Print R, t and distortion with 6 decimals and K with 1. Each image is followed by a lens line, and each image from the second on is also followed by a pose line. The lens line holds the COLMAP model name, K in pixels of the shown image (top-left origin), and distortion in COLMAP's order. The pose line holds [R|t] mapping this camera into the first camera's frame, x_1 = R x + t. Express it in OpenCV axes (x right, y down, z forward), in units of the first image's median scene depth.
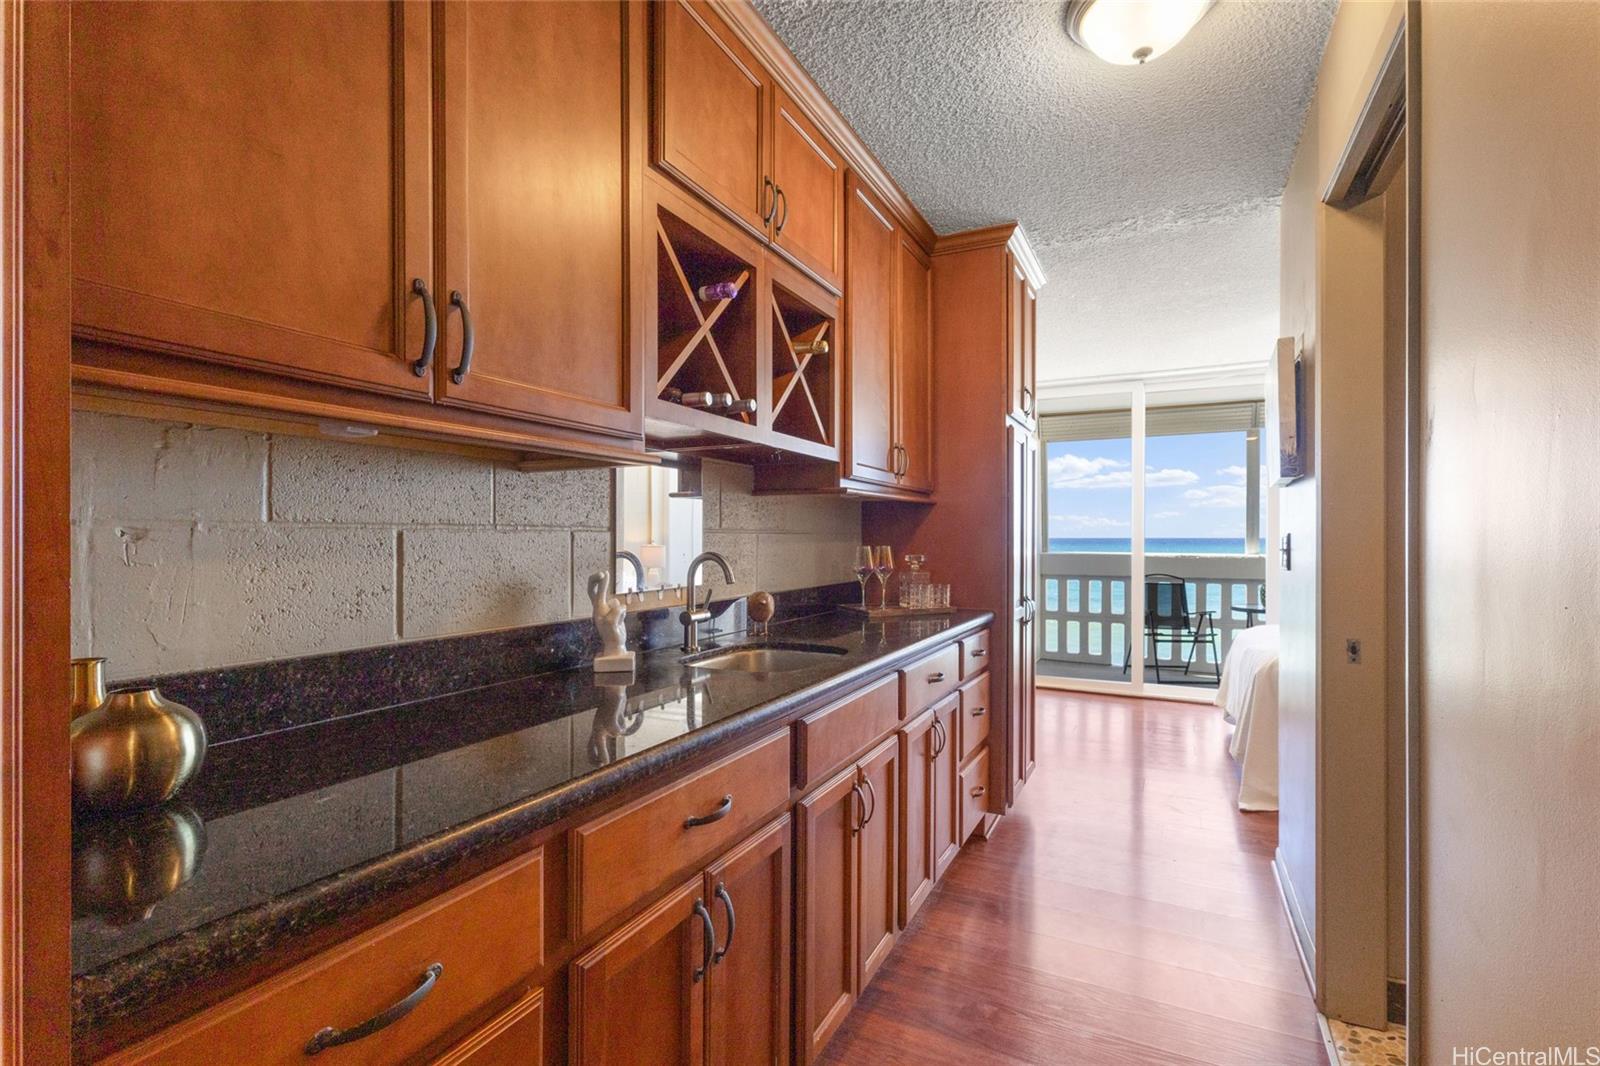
lens RADIAL K [[737.0, 0, 802.3], [0, 737.0, 539.1], [0, 0, 1]] dist [0.003969, 0.000321]
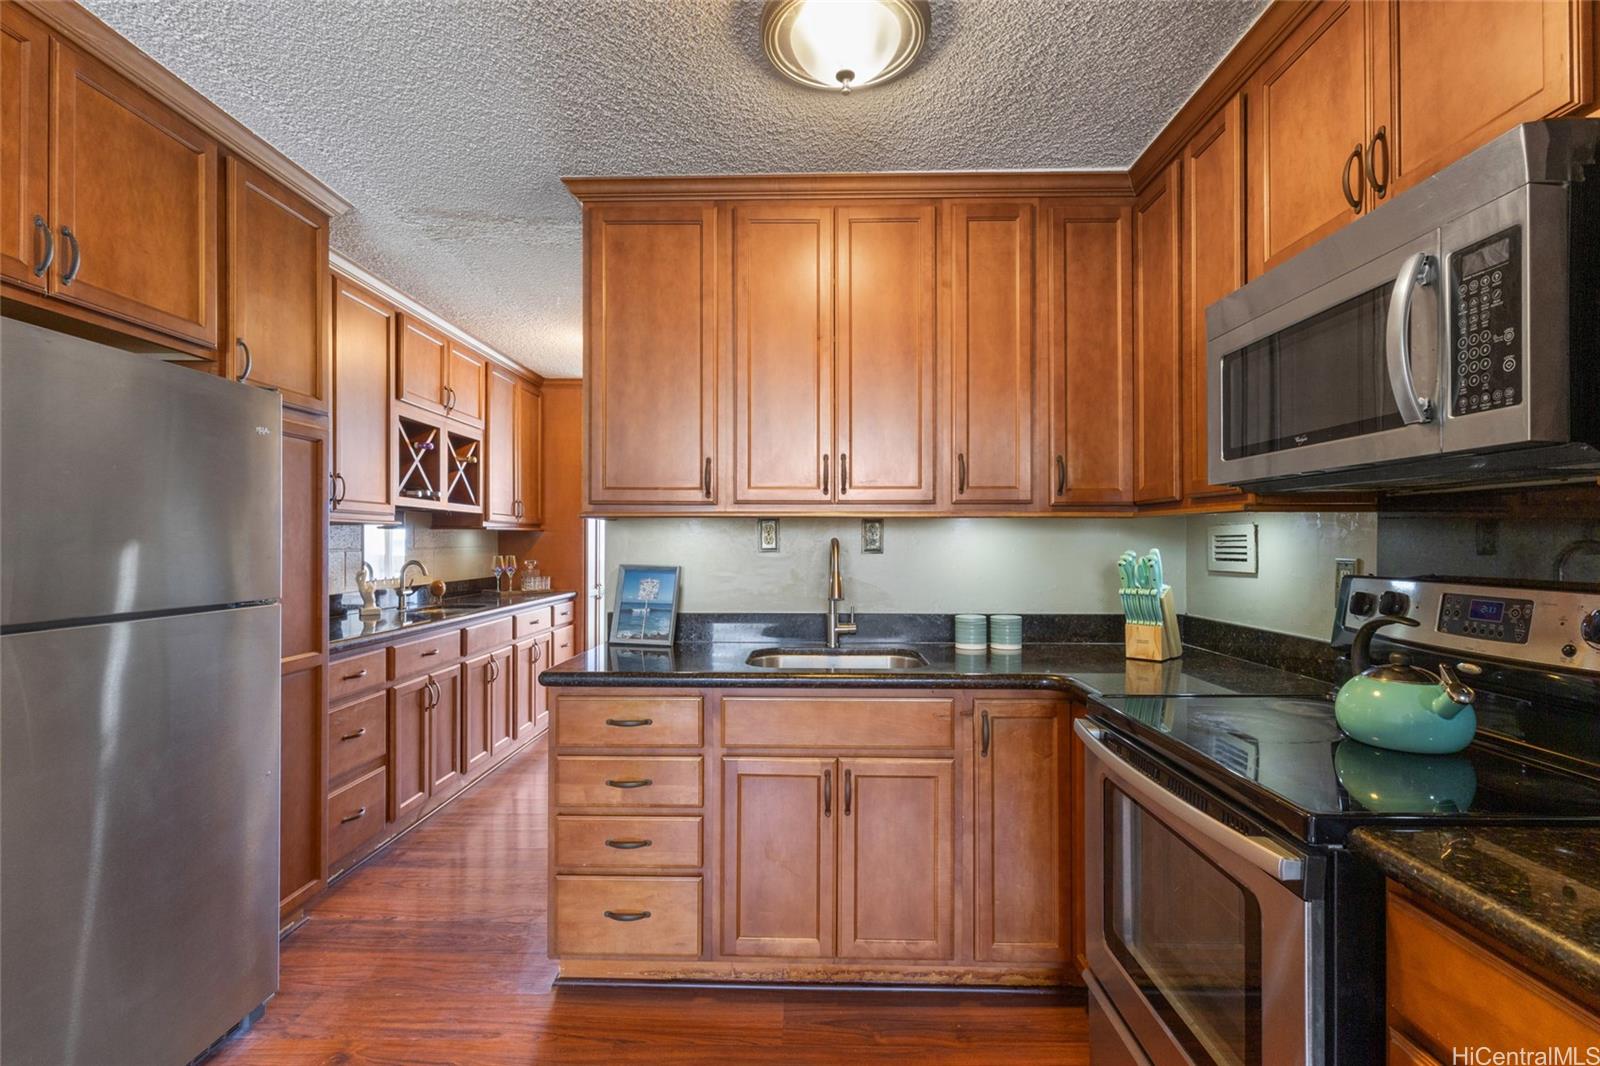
lens RADIAL K [[737.0, 0, 802.3], [0, 737.0, 539.1], [0, 0, 1]] dist [0.003969, 0.000321]
pose [[0.897765, 0.000428, 0.440475, -0.040332], [0.002482, 0.999979, -0.006029, -0.018369], [-0.440468, 0.006506, 0.897745, -0.918102]]
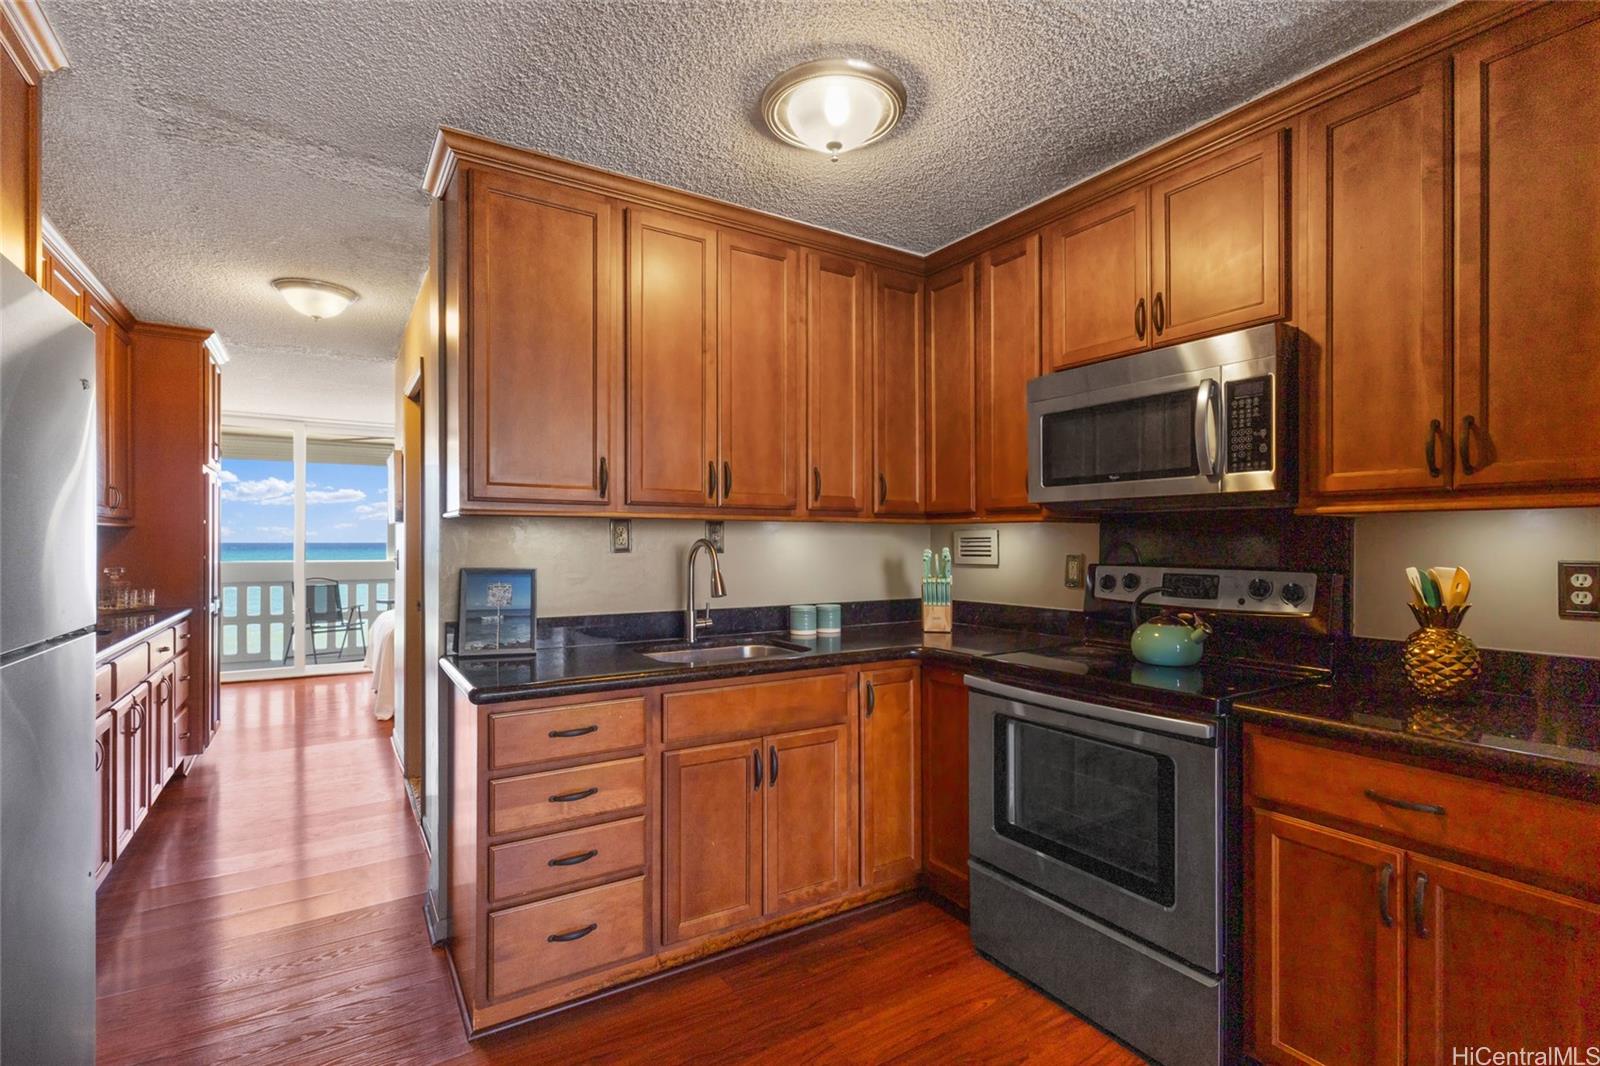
lens RADIAL K [[737.0, 0, 802.3], [0, 737.0, 539.1], [0, 0, 1]] dist [0.003969, 0.000321]
pose [[0.506678, 0.001847, 0.862133, -0.375203], [0.003480, 0.999985, -0.004188, -0.020291], [-0.862128, 0.005122, 0.506664, -0.721557]]
